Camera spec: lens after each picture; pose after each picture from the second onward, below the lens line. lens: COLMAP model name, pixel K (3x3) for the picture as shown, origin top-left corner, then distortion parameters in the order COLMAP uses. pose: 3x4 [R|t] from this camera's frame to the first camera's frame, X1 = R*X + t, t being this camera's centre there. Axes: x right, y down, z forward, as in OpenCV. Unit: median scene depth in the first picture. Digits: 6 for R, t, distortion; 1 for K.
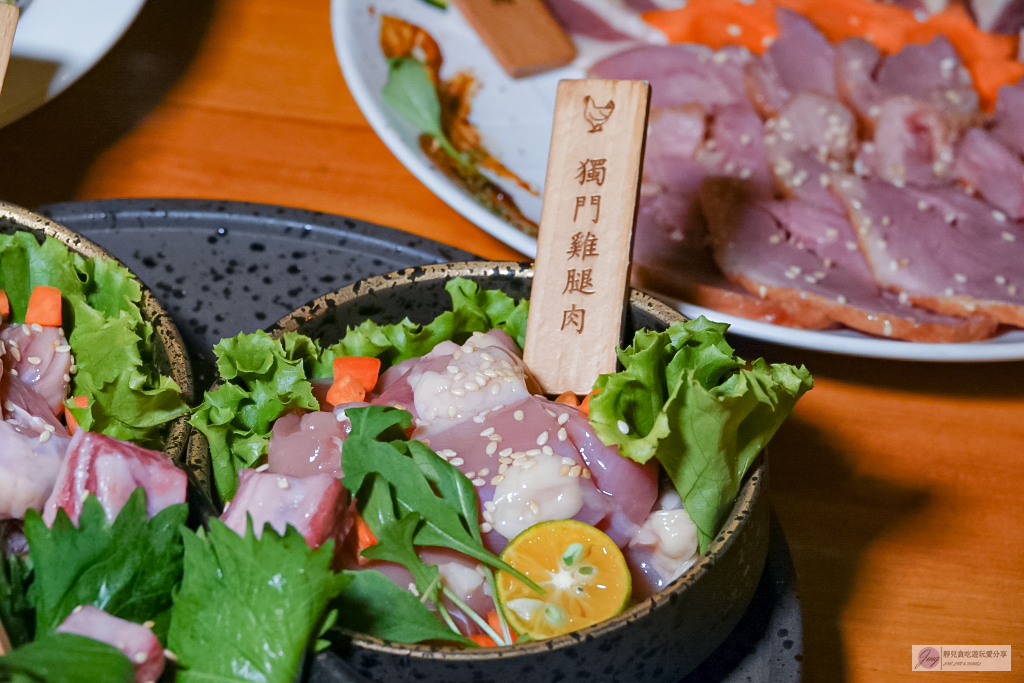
lens RADIAL K [[4105.1, 0, 512.0], [0, 4105.1, 341.5], [0, 0, 1]] dist [-0.311742, -7.301993]
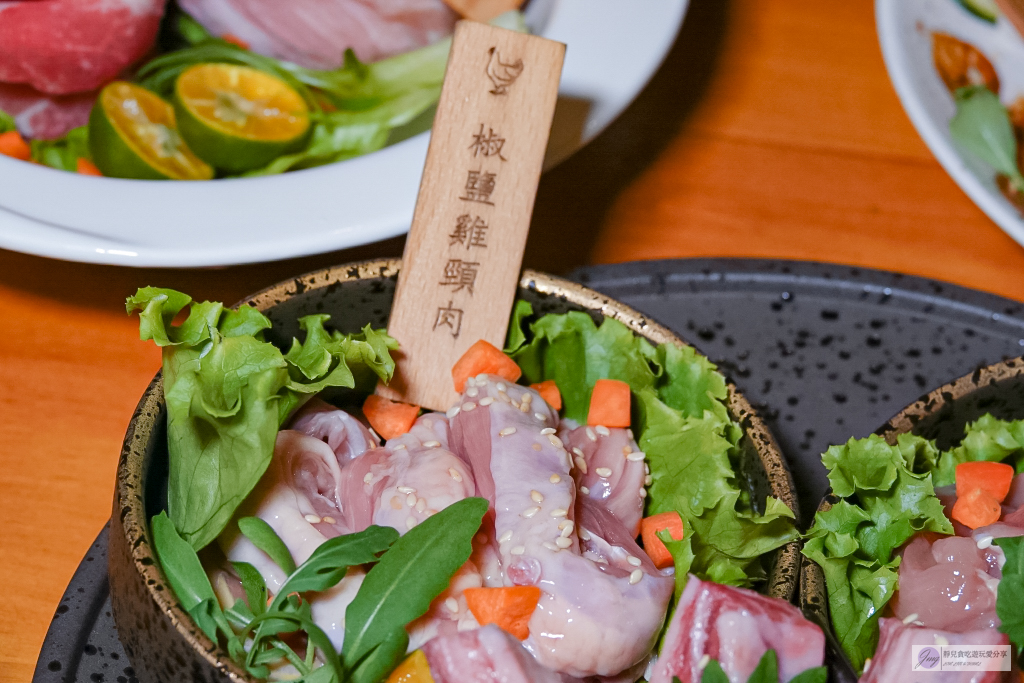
lens RADIAL K [[3639.5, 0, 512.0], [0, 3639.5, 341.5], [0, 0, 1]] dist [-0.446494, -0.850046]
pose [[0.999168, -0.007965, -0.039993, -0.104932], [0.009630, 0.999087, 0.041620, -0.053151], [0.039625, -0.041971, 0.998333, 0.251052]]
